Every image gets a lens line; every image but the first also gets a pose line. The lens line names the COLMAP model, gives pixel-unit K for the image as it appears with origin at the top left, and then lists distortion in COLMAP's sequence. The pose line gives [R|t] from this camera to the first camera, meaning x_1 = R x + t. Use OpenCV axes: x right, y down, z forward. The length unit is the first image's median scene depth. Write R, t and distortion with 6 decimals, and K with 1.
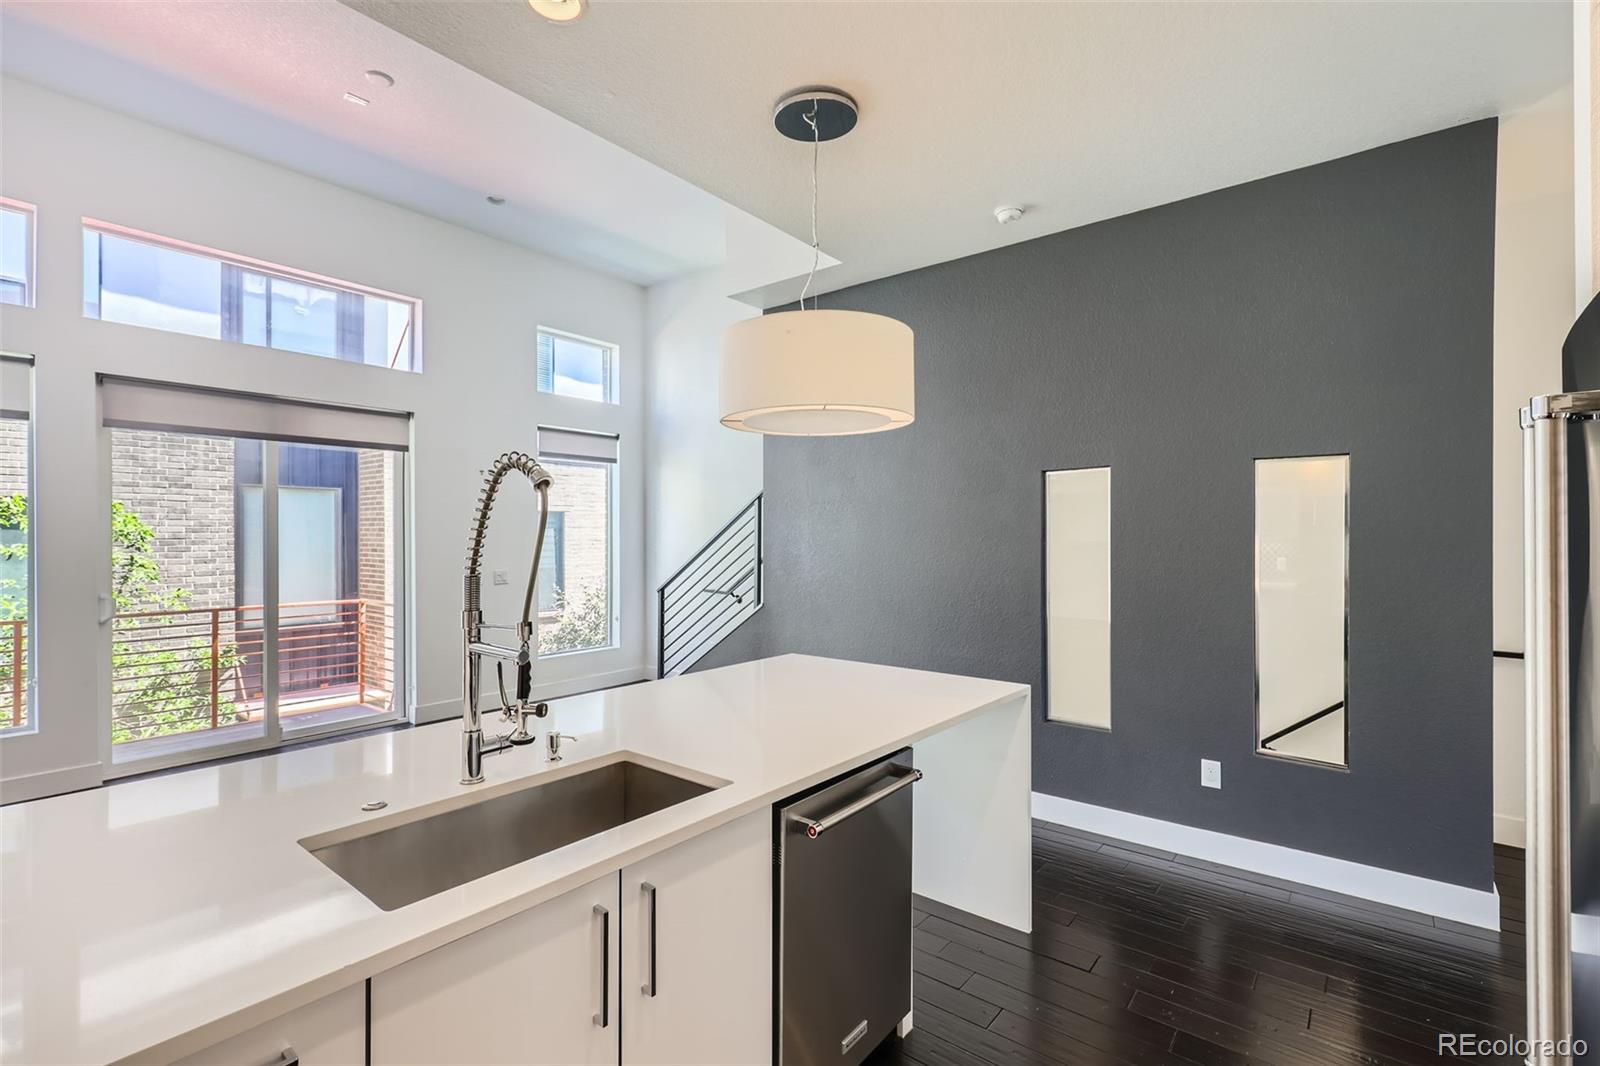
lens RADIAL K [[726.0, 0, 801.9], [0, 726.0, 530.4], [0, 0, 1]] dist [-0.001015, 0.000013]
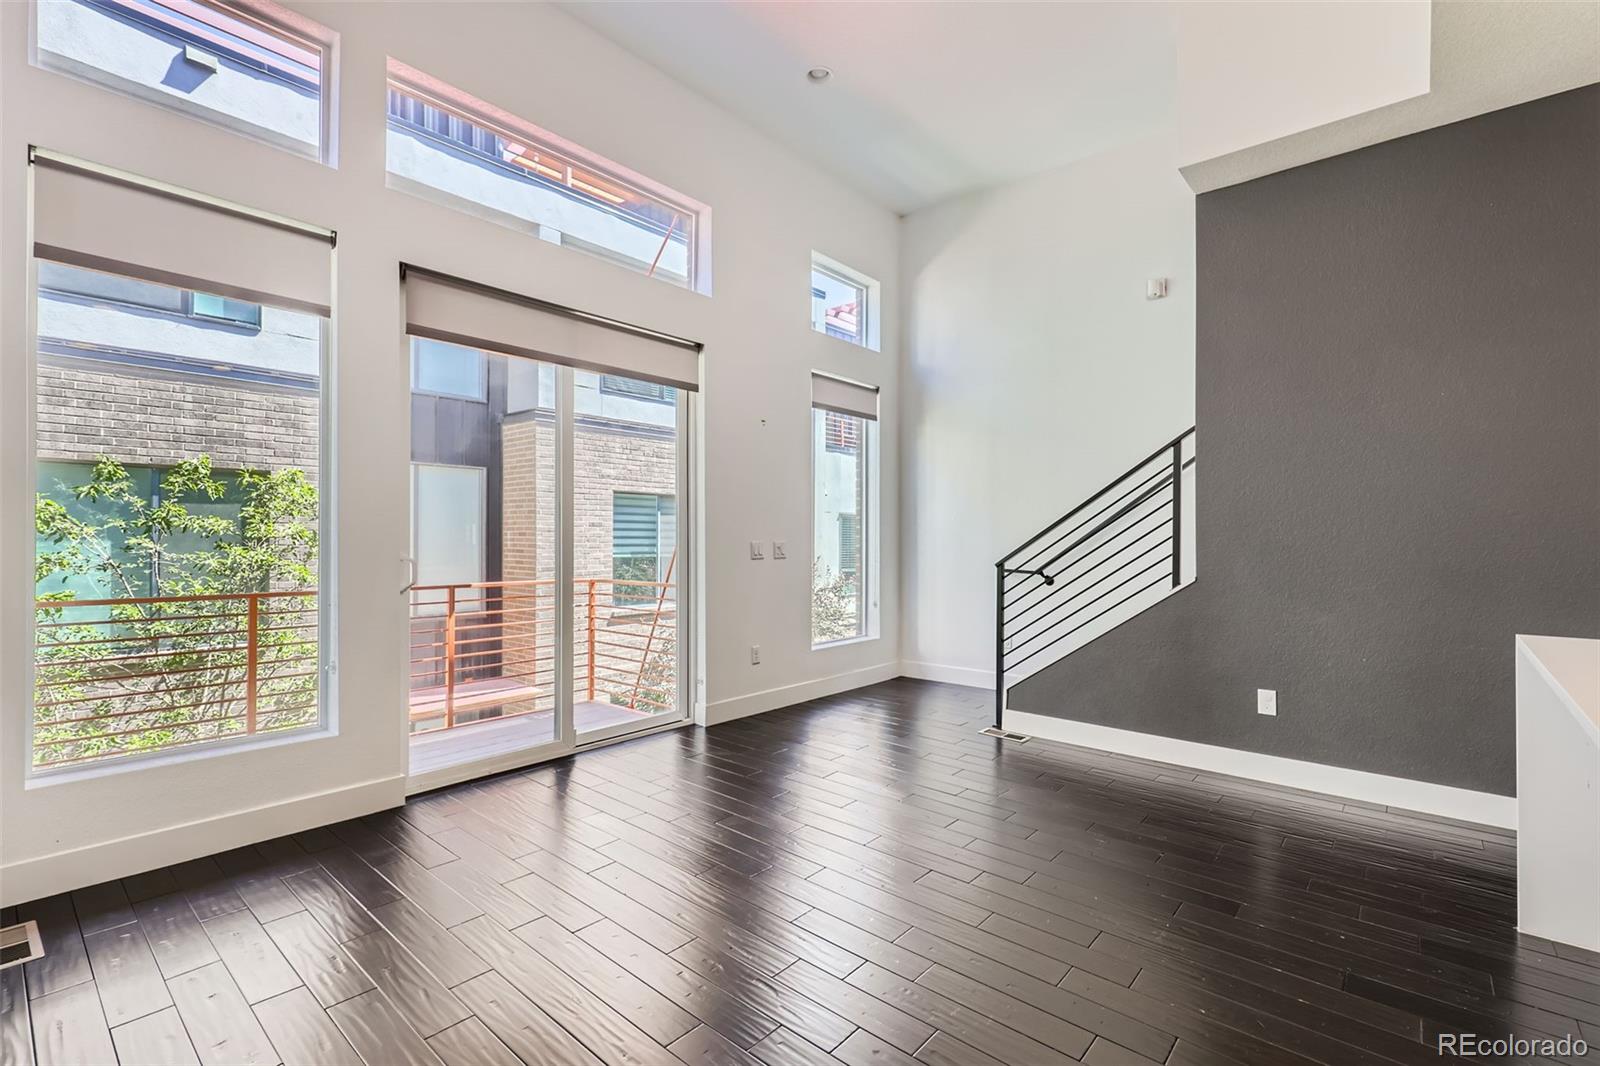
lens RADIAL K [[722.0, 0, 800.0], [0, 722.0, 533.0], [0, 0, 1]] dist [0.002701, -0.001883]
pose [[0.999005, 0.002605, -0.044514, -0.370524], [-0.002614, 0.999997, -0.000151, 0.047012], [0.044513, 0.000267, 0.999009, 0.185967]]
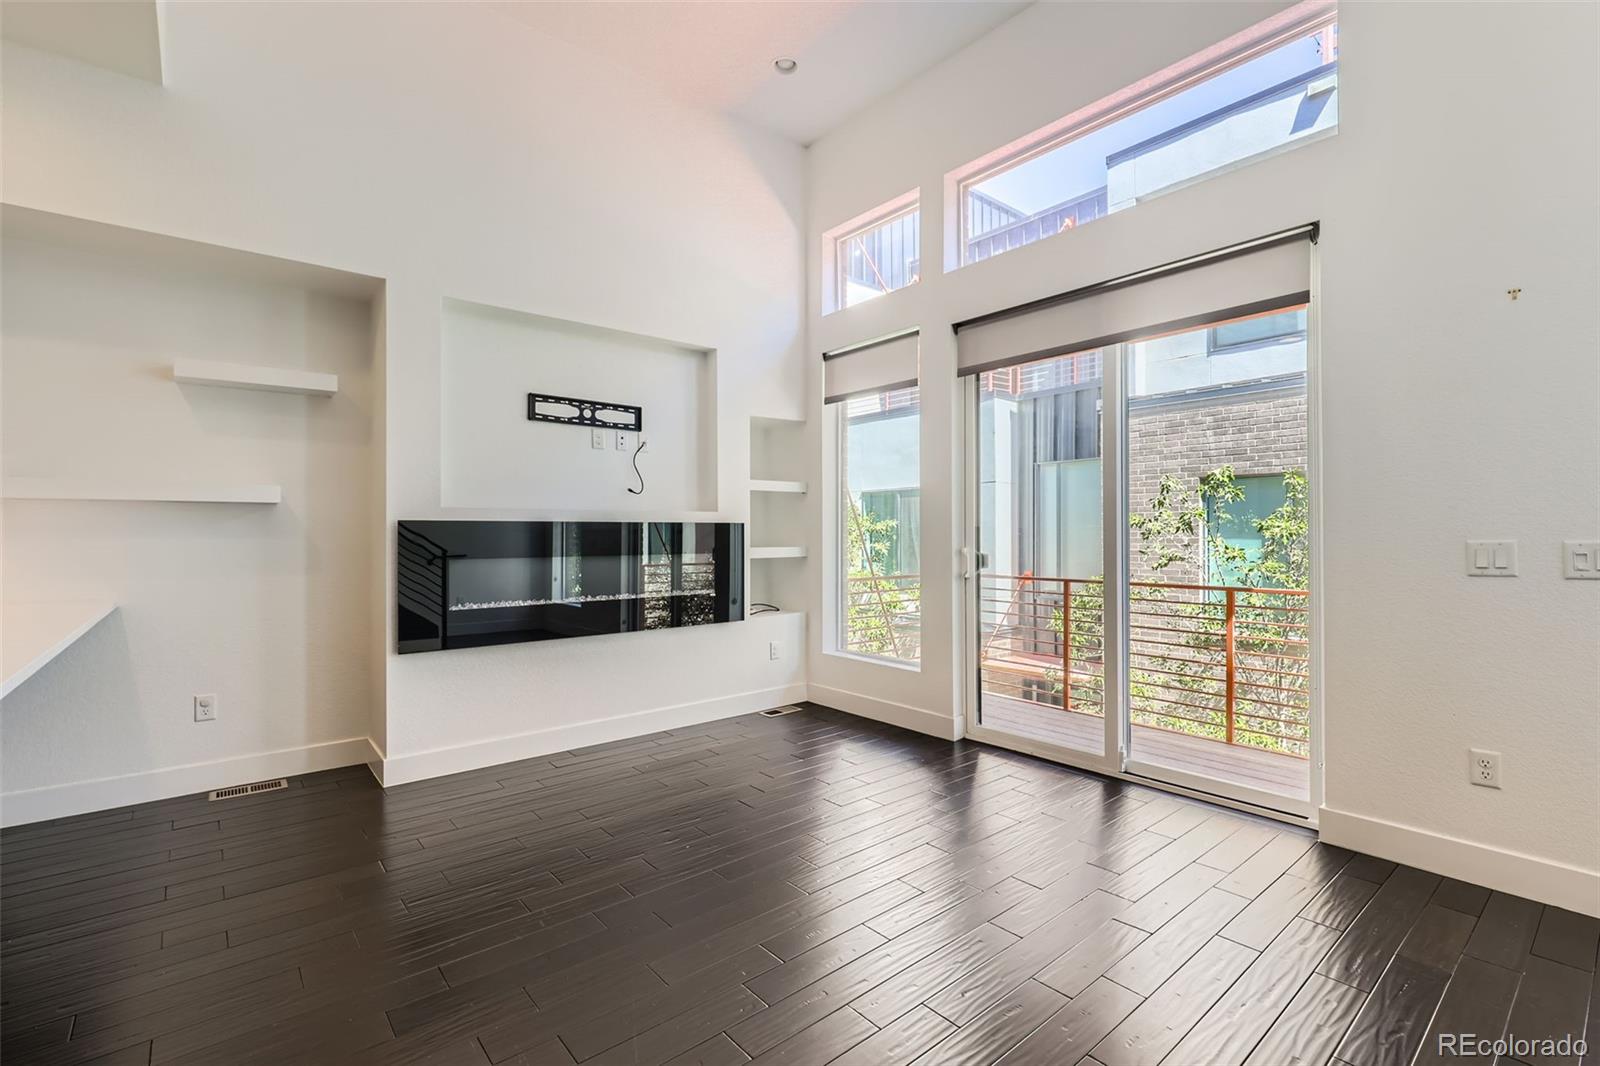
lens RADIAL K [[718.7, 0, 799.5], [0, 718.7, 529.4], [0, 0, 1]] dist [0.002014, -0.000058]
pose [[-0.200357, -0.007976, -0.979691, 0.022714], [0.007032, 0.999929, -0.009579, 0.051041], [0.979698, -0.008808, -0.200286, 0.703805]]
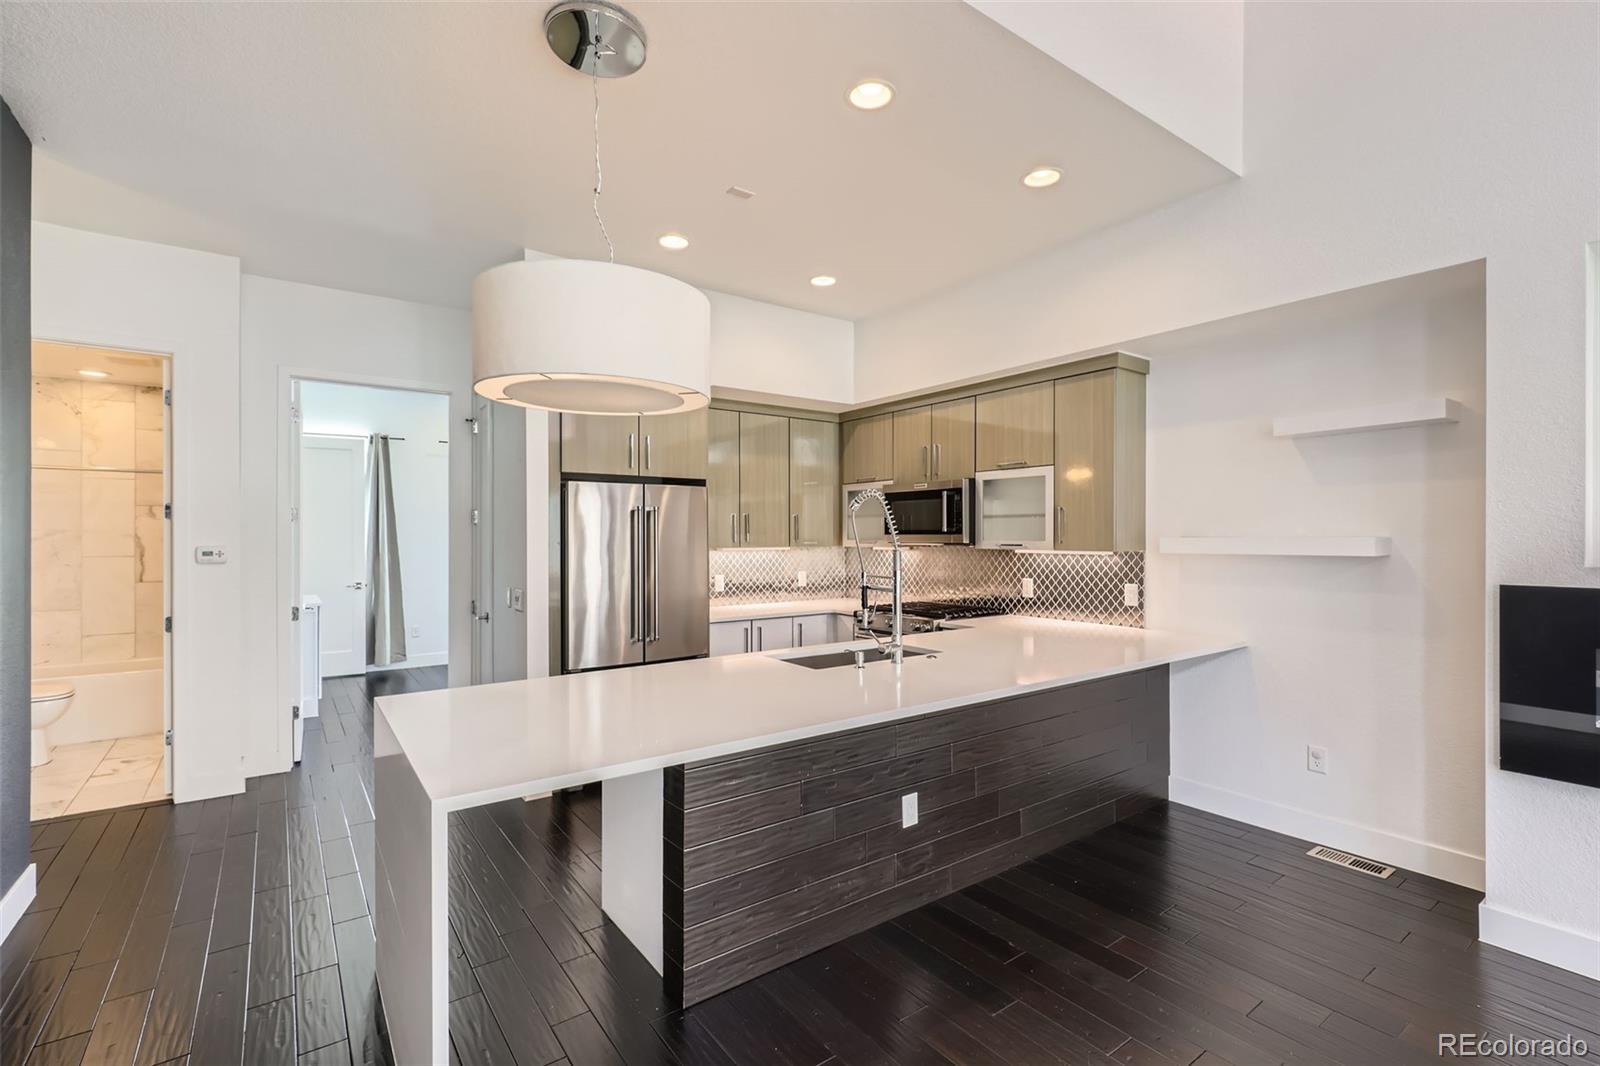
lens RADIAL K [[722.0, 0, 800.0], [0, 722.0, 533.0], [0, 0, 1]] dist [0.002701, -0.001883]
pose [[-0.962916, 0.001423, 0.269798, -0.200183], [-0.000639, 0.999971, -0.007554, 0.009195], [-0.269801, -0.007446, -0.962887, 0.788941]]
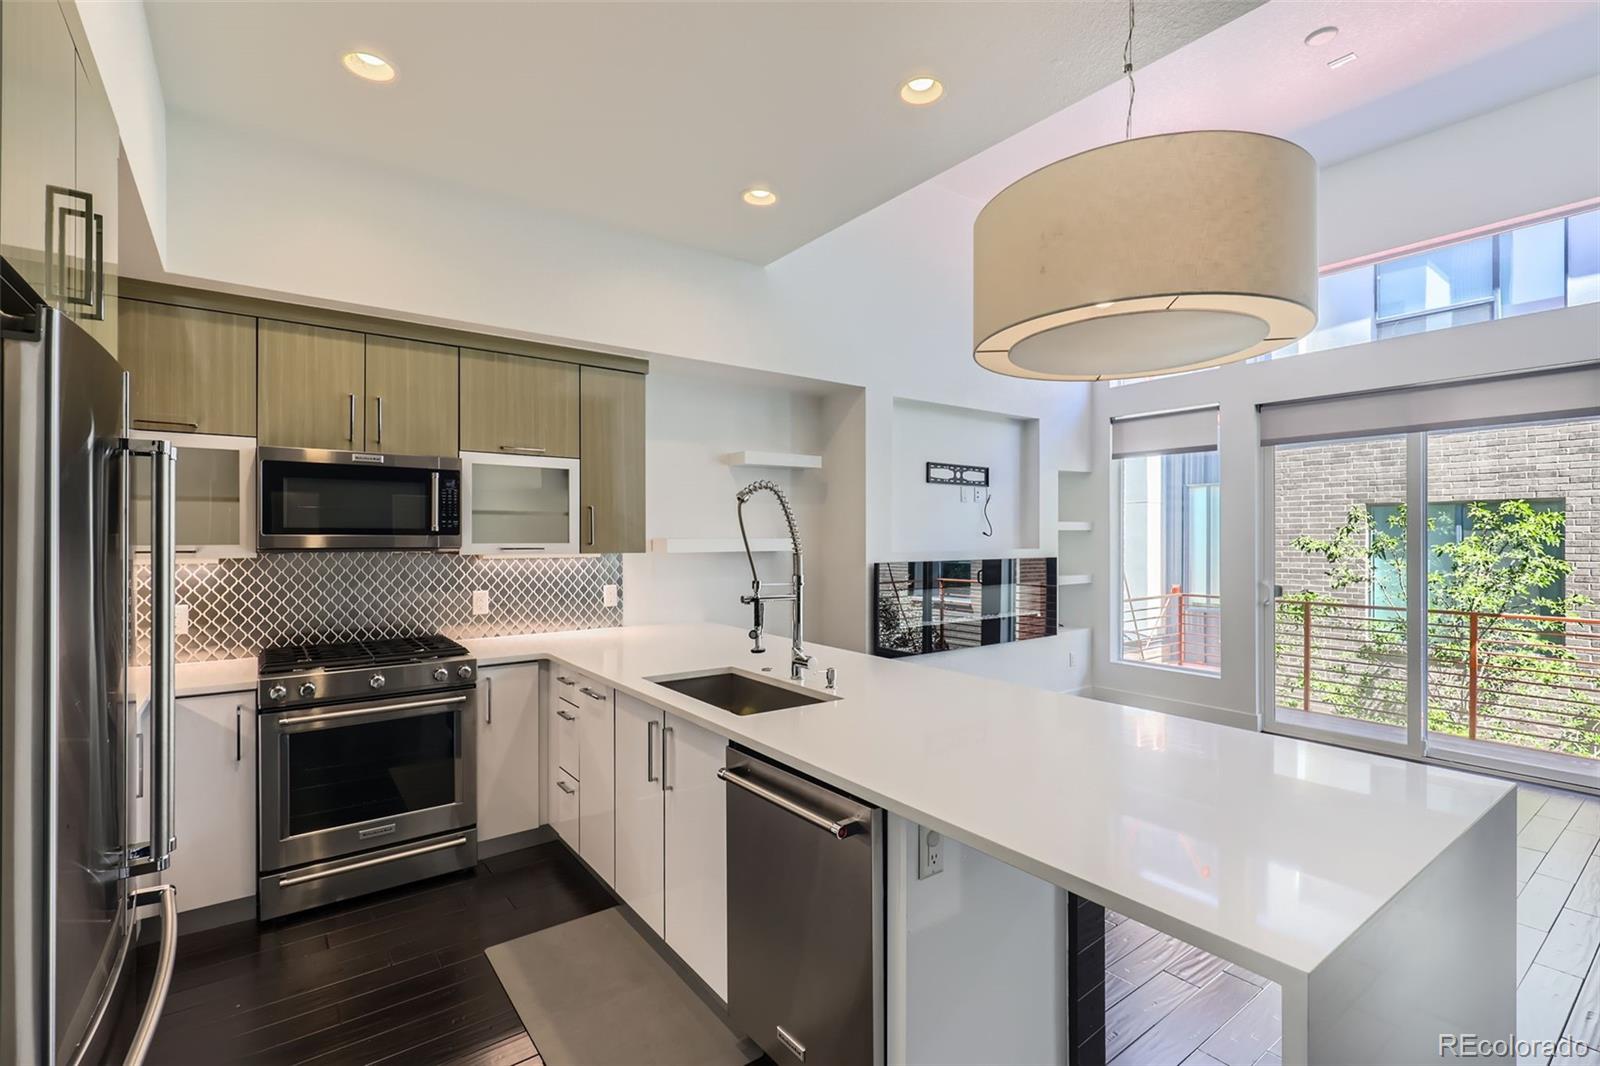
lens RADIAL K [[722.0, 0, 800.0], [0, 722.0, 533.0], [0, 0, 1]] dist [0.002701, -0.001883]
pose [[-0.255804, -0.005825, -0.966711, 0.313464], [0.004440, 0.999964, -0.007200, 0.007922], [0.966719, -0.006134, -0.255769, 0.396142]]
